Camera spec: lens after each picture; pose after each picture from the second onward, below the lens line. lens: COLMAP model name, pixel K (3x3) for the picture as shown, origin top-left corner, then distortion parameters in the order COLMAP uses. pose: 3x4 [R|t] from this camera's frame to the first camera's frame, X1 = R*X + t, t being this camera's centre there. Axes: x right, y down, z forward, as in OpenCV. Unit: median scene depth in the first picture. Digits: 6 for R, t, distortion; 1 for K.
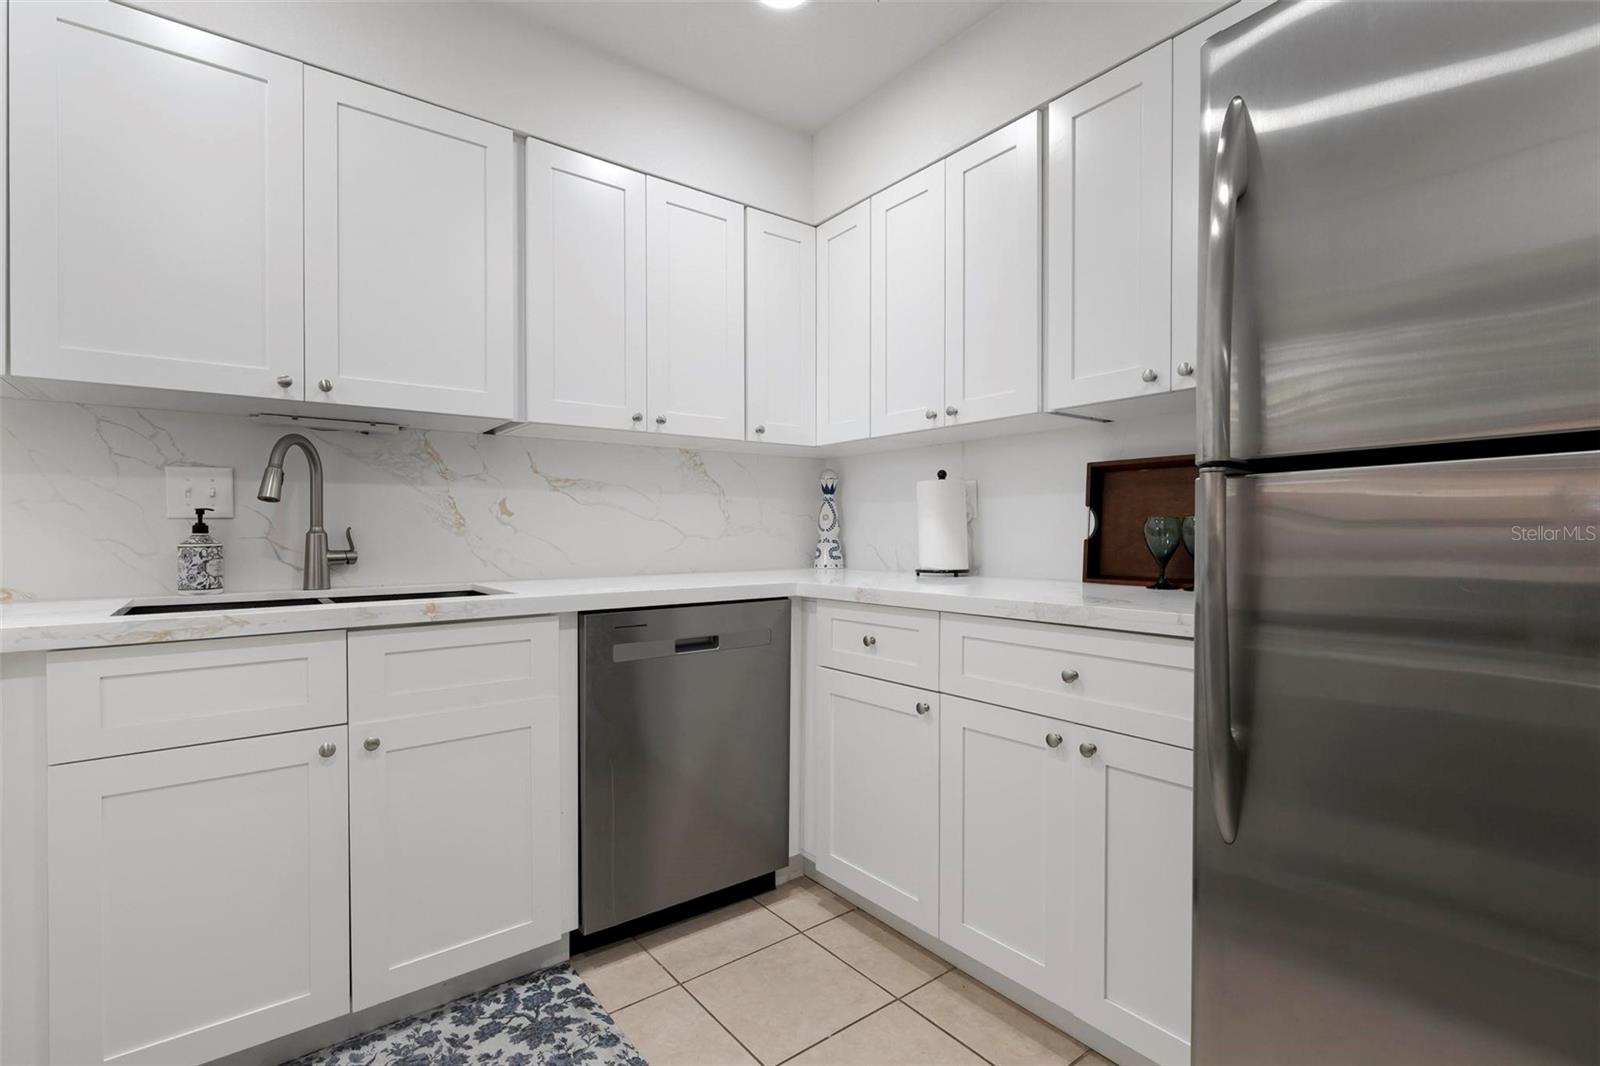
lens RADIAL K [[740.6, 0, 807.1], [0, 740.6, 538.2], [0, 0, 1]] dist [0.000709, 0.000110]
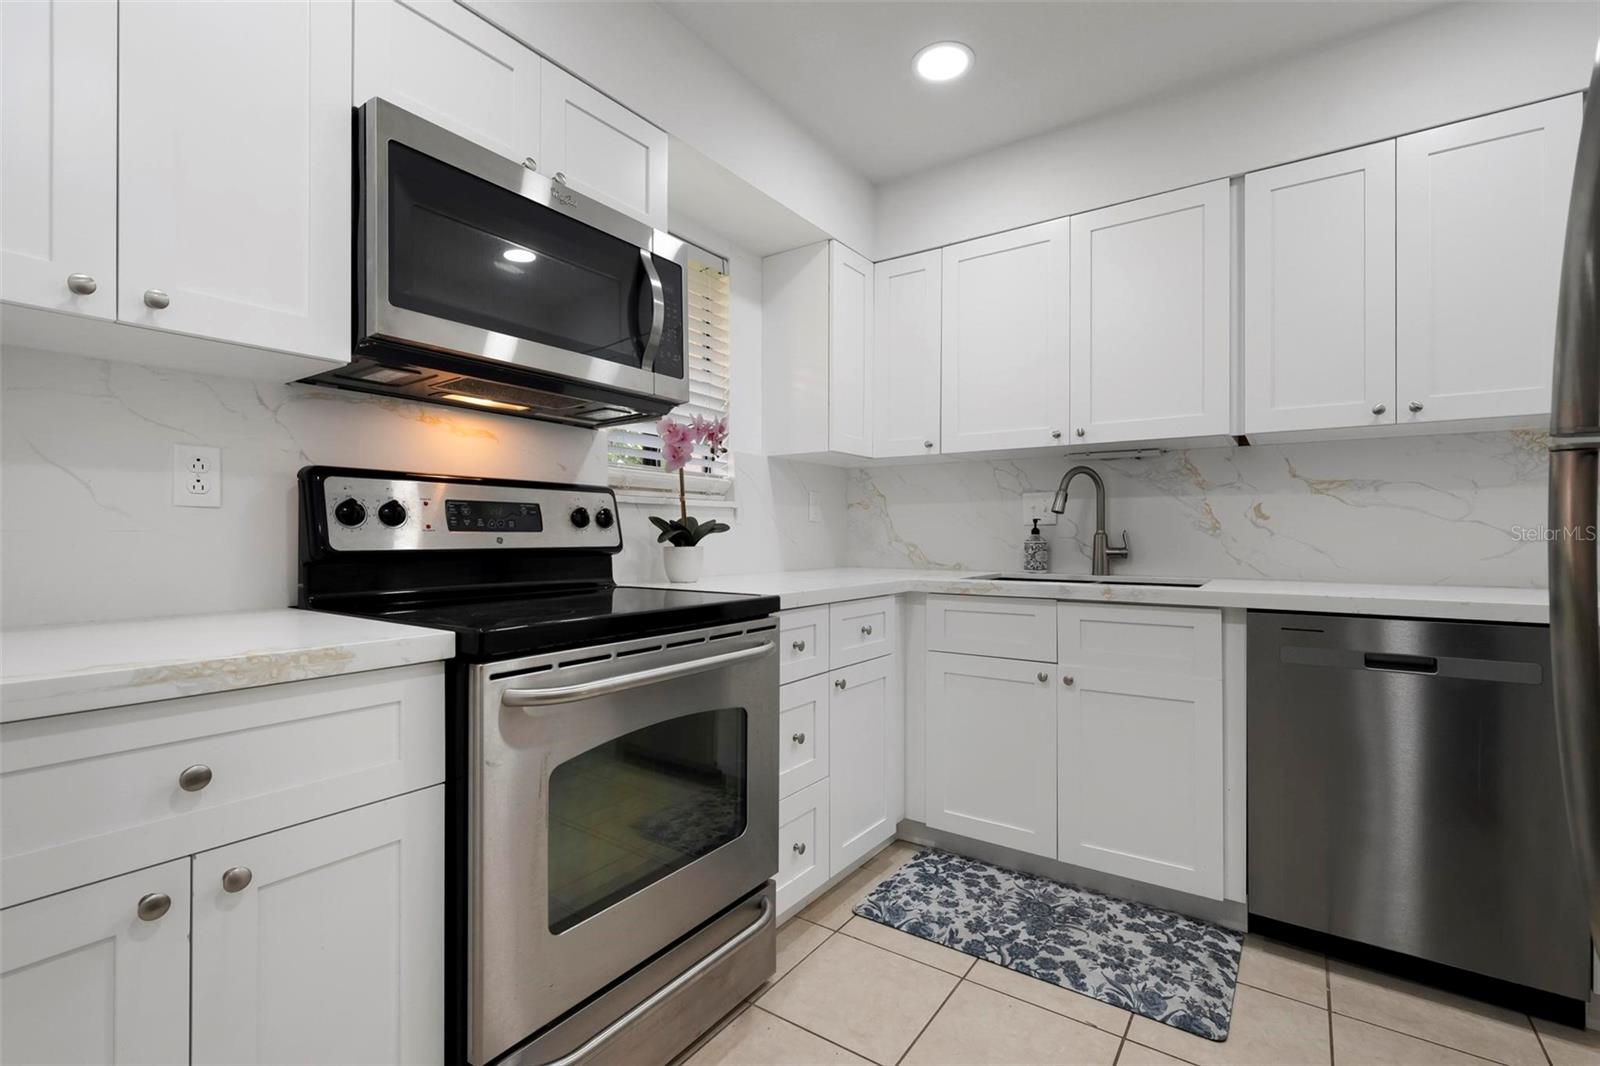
lens RADIAL K [[716.0, 0, 800.0], [0, 716.0, 533.0], [0, 0, 1]] dist [-0.002413, 0.000801]
pose [[0.288585, 0.002622, -0.957451, 0.473241], [-0.011113, 0.999938, -0.000611, -0.003285], [0.957390, 0.010817, 0.288596, 0.072050]]
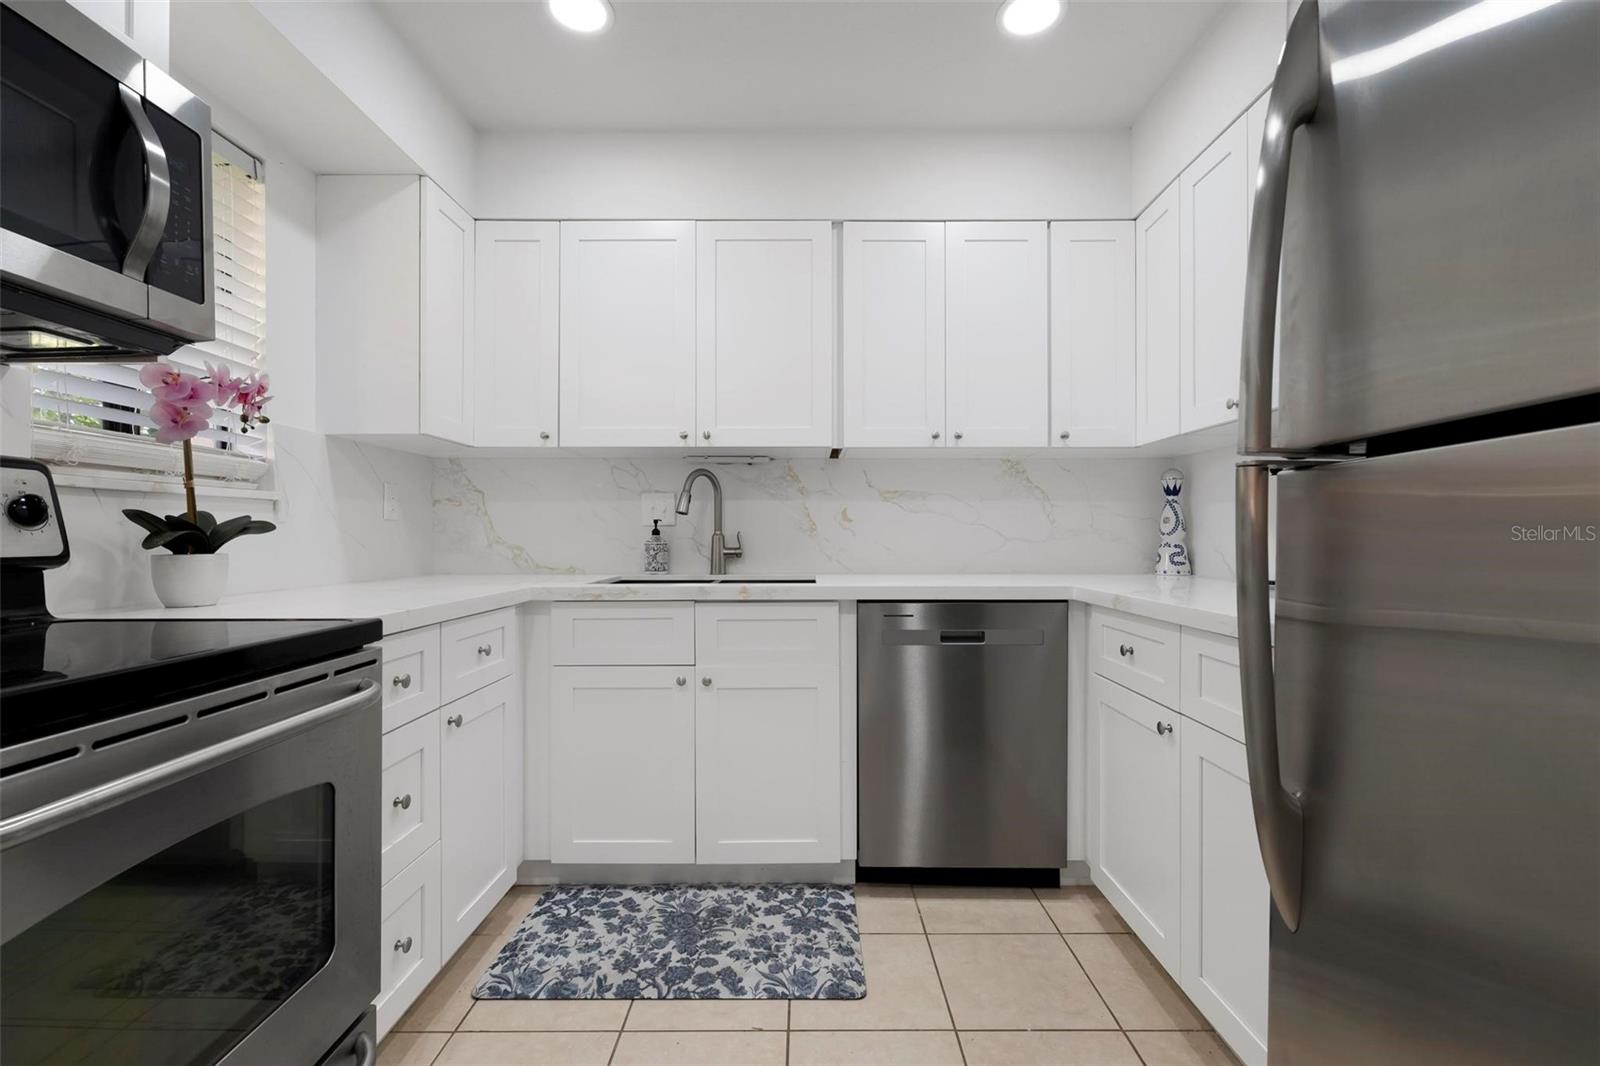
lens RADIAL K [[687.8, 0, 802.5], [0, 687.8, 533.3], [0, 0, 1]] dist [0.000281, 0.000162]
pose [[0.785925, 0.001485, -0.618320, 0.307550], [-0.007620, 0.999944, -0.007284, -0.002782], [0.618275, 0.010437, 0.785892, 0.044659]]
